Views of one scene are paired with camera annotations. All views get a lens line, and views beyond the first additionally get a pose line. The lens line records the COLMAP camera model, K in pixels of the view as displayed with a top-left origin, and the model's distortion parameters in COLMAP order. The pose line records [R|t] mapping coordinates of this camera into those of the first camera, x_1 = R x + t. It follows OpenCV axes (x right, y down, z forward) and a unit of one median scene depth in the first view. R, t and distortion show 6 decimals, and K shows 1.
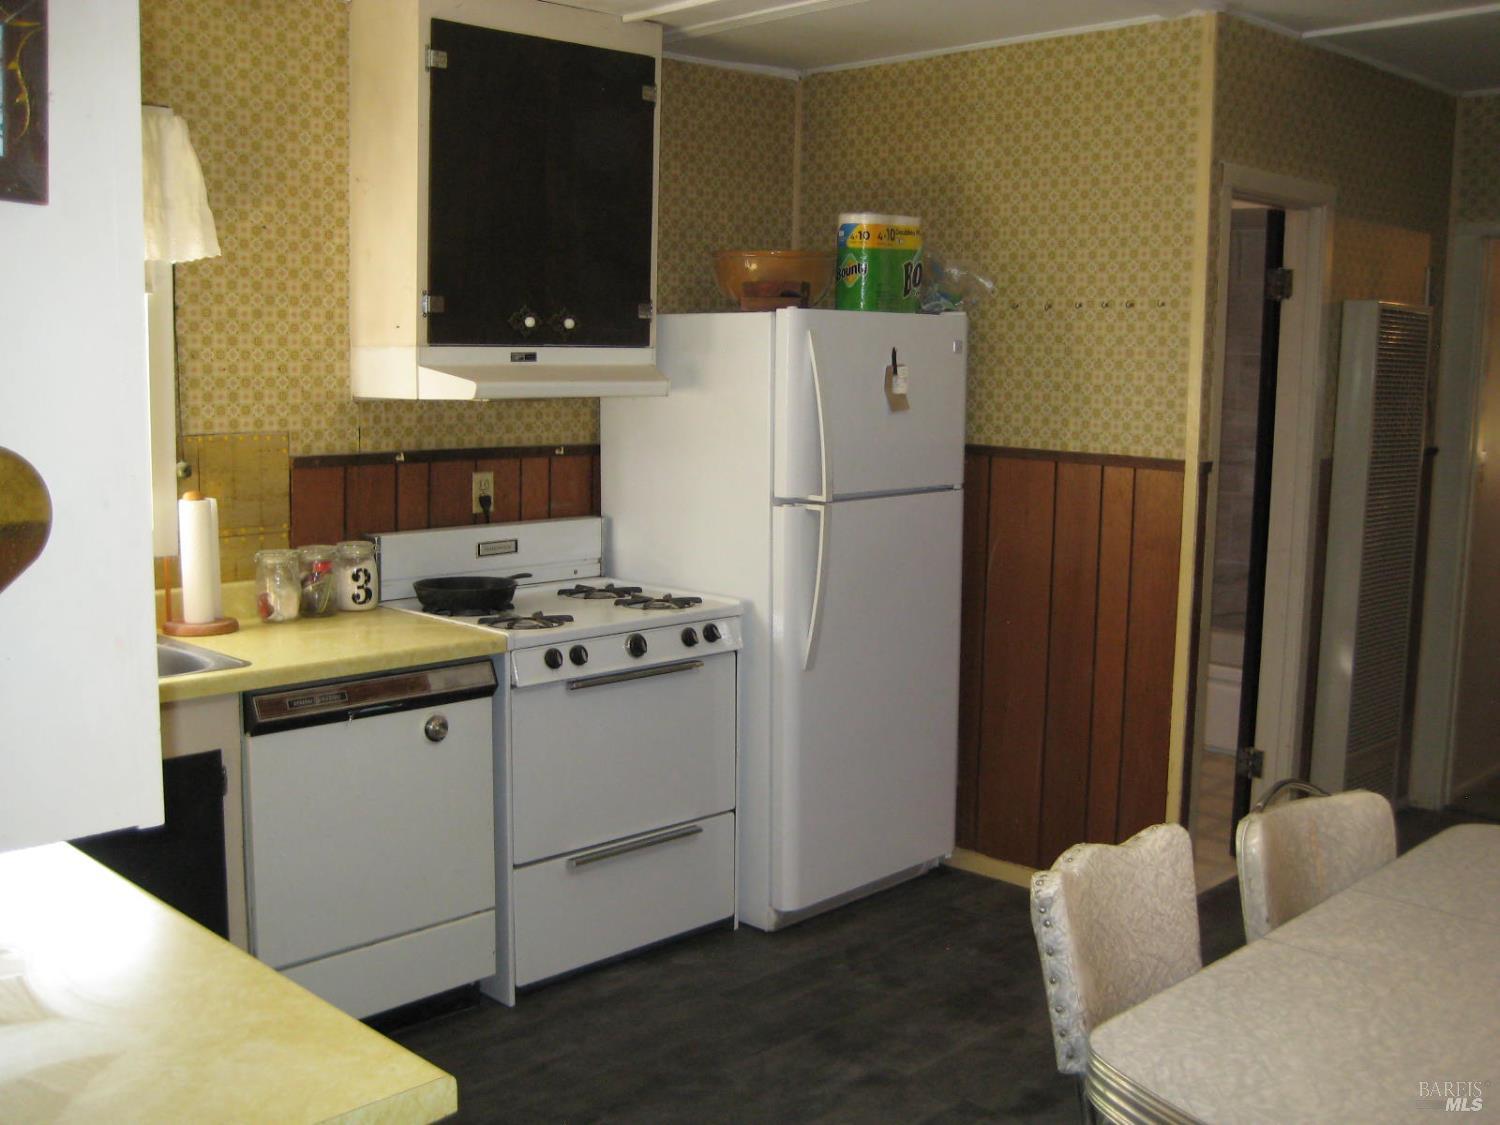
lens RADIAL K [[1563.0, 0, 757.6], [0, 1563.0, 549.8], [0, 0, 1]] dist [-0.164546, 0.229628]
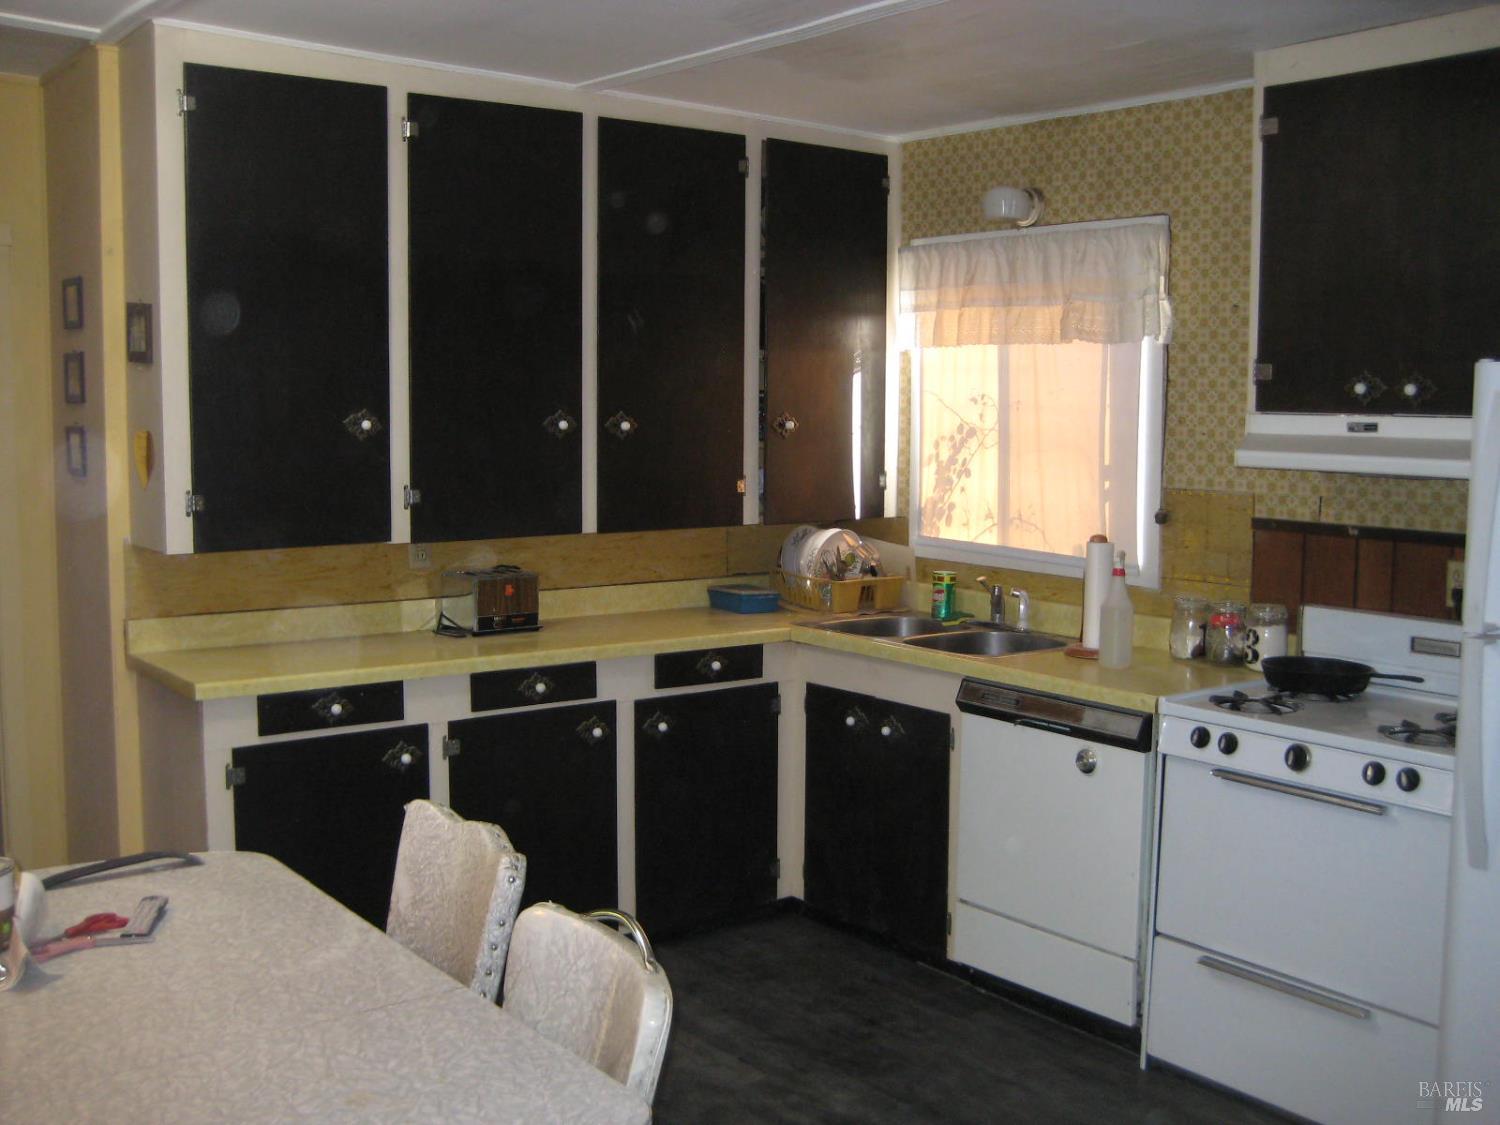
lens RADIAL K [[1563.0, 0, 757.6], [0, 1563.0, 549.8], [0, 0, 1]] dist [-0.164546, 0.229628]
pose [[-0.121174, 0.077816, -0.989576, 0.813809], [-0.140514, 0.985539, 0.094704, -0.093160], [0.982636, 0.150525, -0.108488, 0.799295]]
